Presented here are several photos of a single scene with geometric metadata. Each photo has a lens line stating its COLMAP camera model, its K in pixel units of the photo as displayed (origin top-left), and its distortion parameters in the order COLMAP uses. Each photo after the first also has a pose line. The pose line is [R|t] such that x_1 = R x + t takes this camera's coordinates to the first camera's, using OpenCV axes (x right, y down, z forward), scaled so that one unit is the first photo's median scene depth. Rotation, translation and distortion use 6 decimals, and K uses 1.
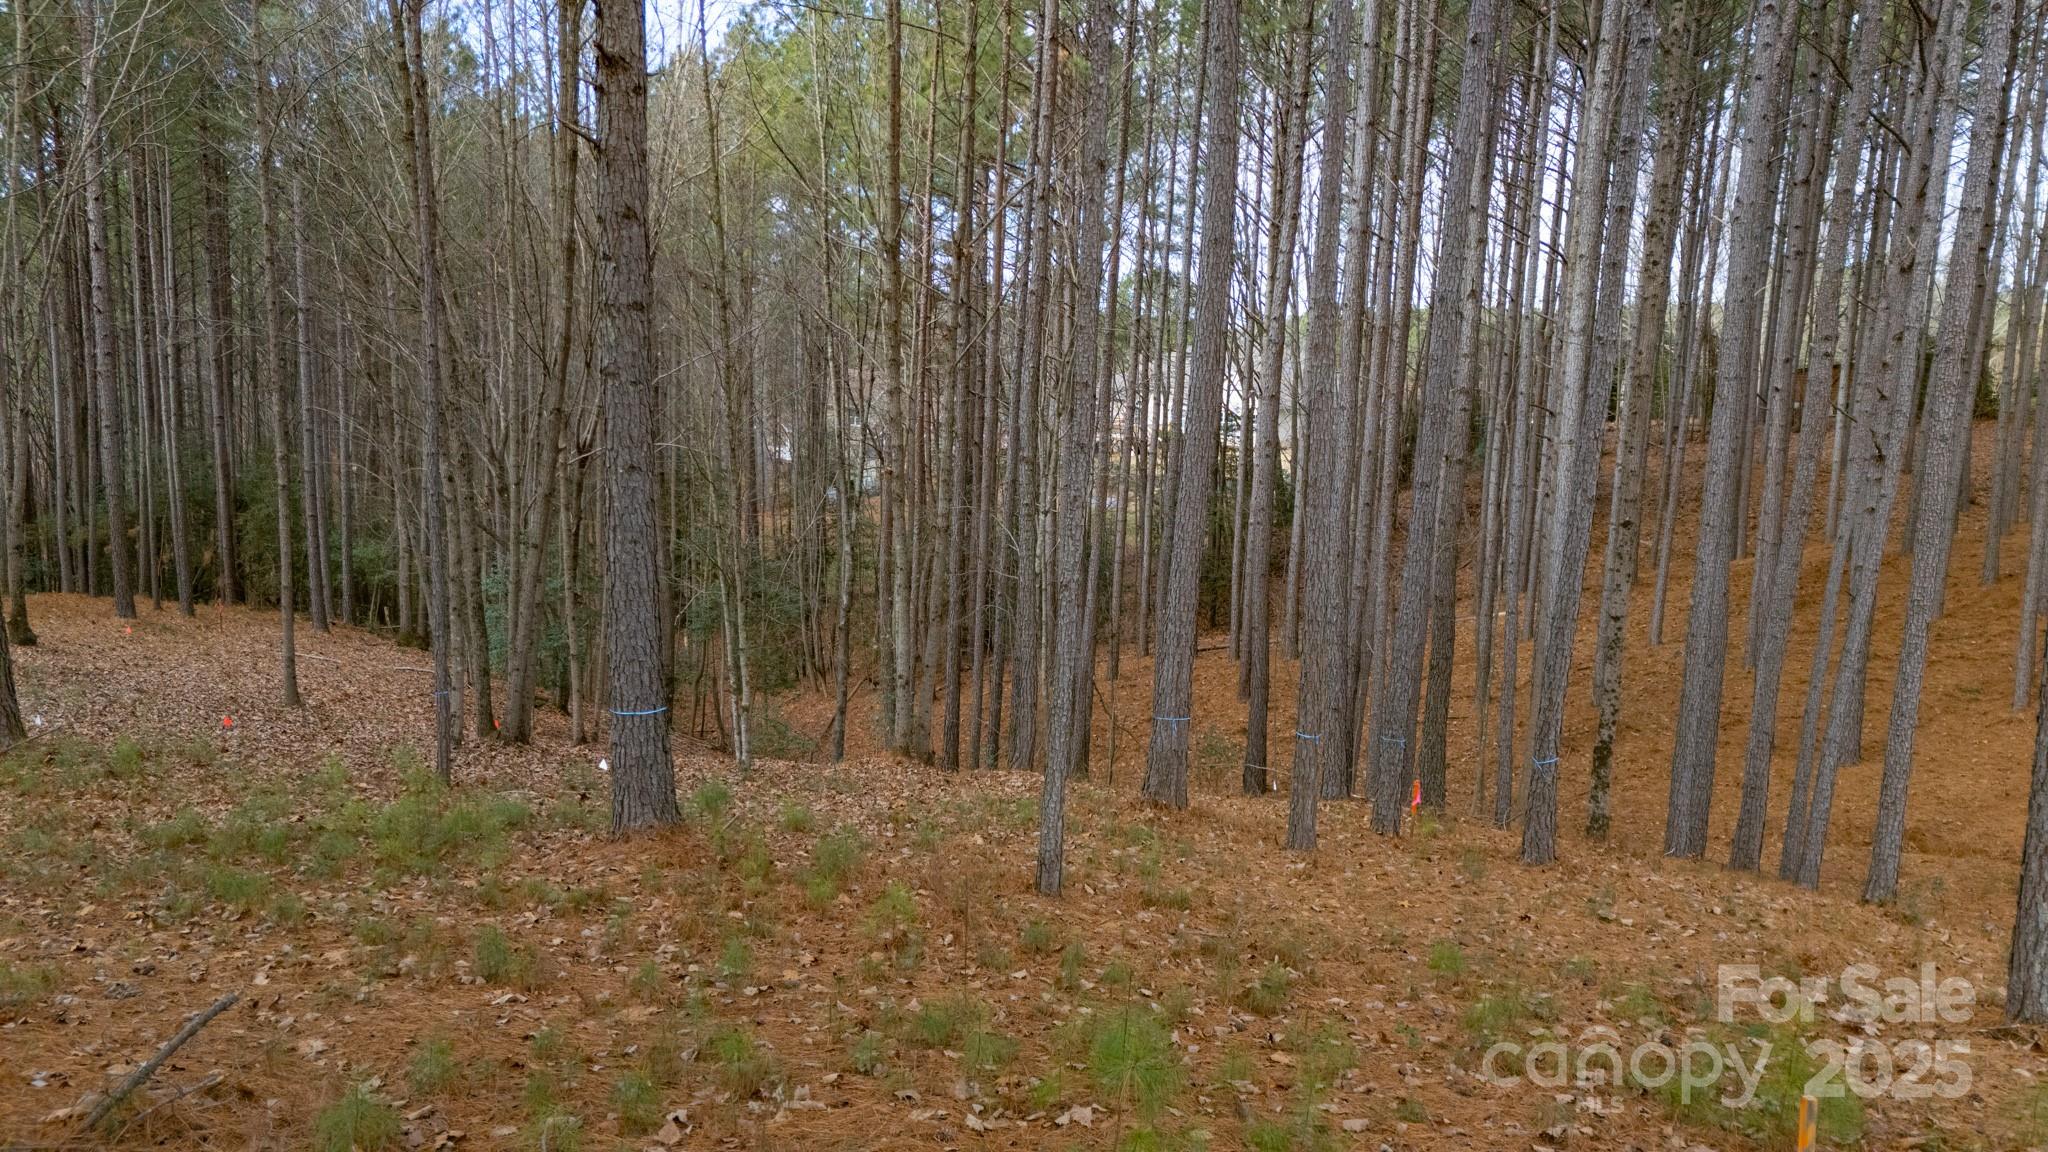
lens RADIAL K [[1580.1, 0, 1028.6], [0, 1580.1, 574.9], [0, 0, 1]] dist [0.044571, -0.006002]
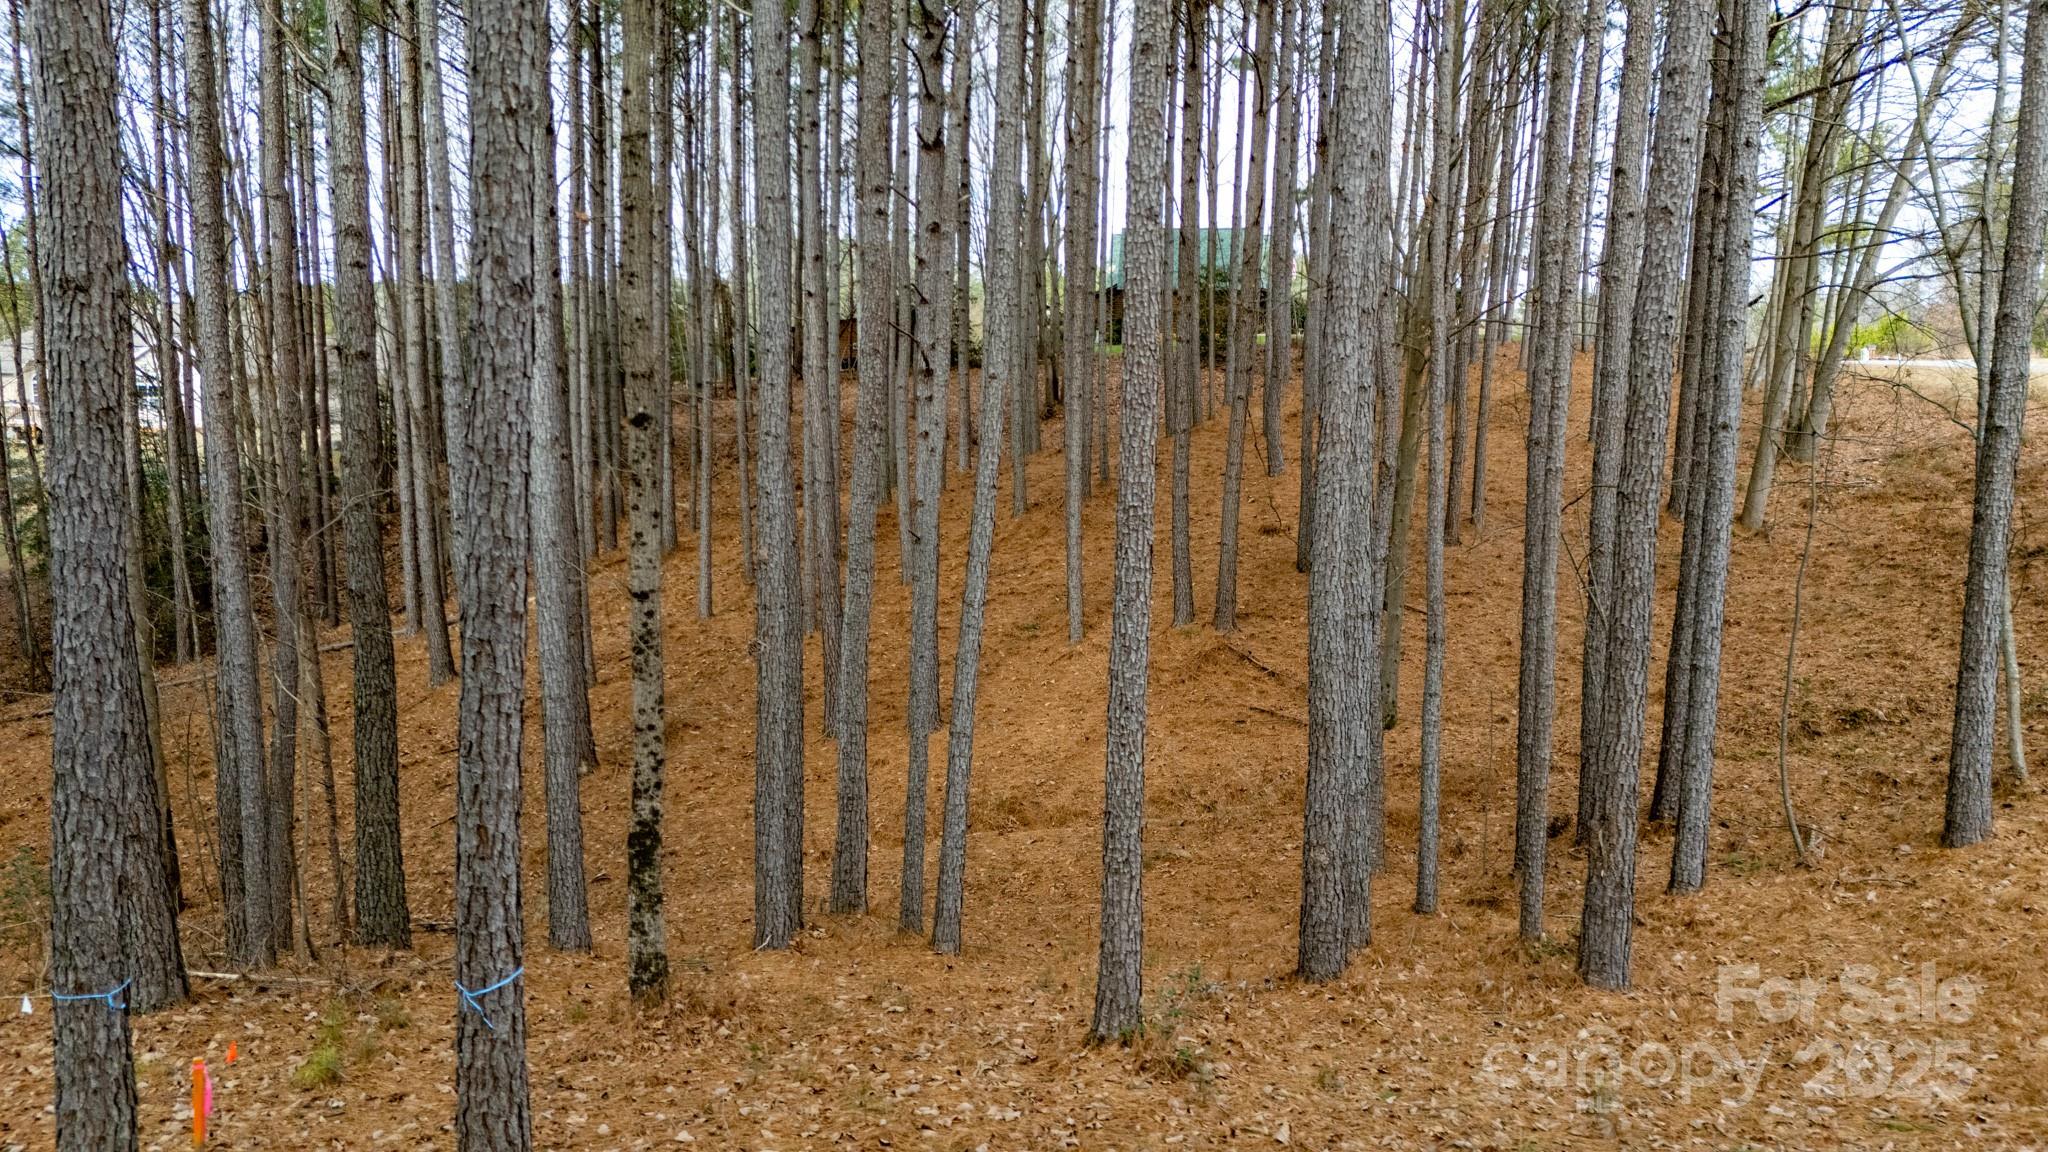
lens RADIAL K [[1580.1, 0, 1028.2], [0, 1580.1, 581.4], [0, 0, 1]] dist [0.044571, -0.006002]
pose [[0.830782, -0.106608, 0.546293, 0.102906], [0.098891, 0.994142, 0.043615, 0.006536], [-0.547743, 0.017789, 0.836458, 0.265084]]
